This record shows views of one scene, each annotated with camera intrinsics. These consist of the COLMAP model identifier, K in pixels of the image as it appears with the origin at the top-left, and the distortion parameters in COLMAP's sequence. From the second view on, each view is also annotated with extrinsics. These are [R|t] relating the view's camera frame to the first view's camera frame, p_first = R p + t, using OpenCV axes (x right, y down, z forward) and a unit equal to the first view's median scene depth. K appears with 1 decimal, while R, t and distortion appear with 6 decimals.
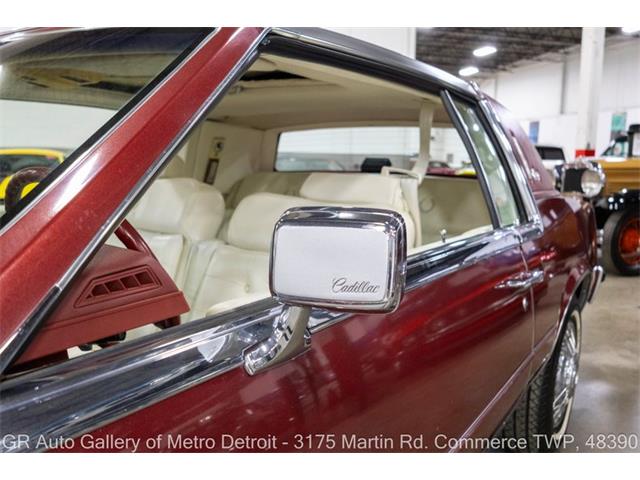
lens RADIAL K [[482.2, 0, 323.6], [0, 482.2, 240.6], [0, 0, 1]] dist [0.005949, -0.034601]
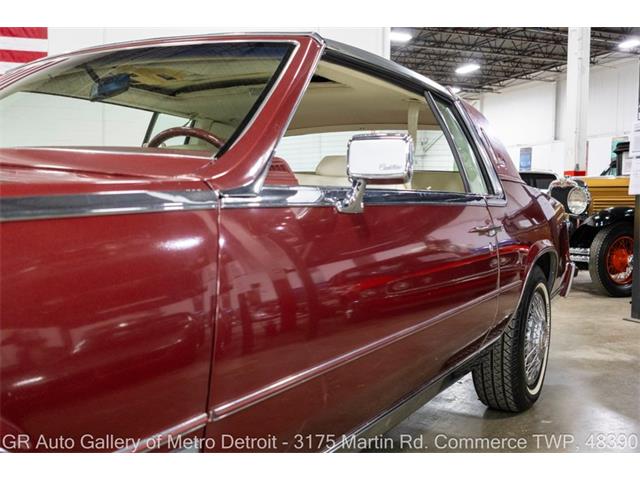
lens RADIAL K [[560.9, 0, 320.0], [0, 560.9, 240.0], [0, 0, 1]] dist [0.007803, -0.001393]
pose [[0.998359, -0.003276, 0.057163, -0.065905], [0.007530, 0.997202, -0.074370, 0.102122], [-0.056760, 0.074678, 0.995591, -0.240694]]
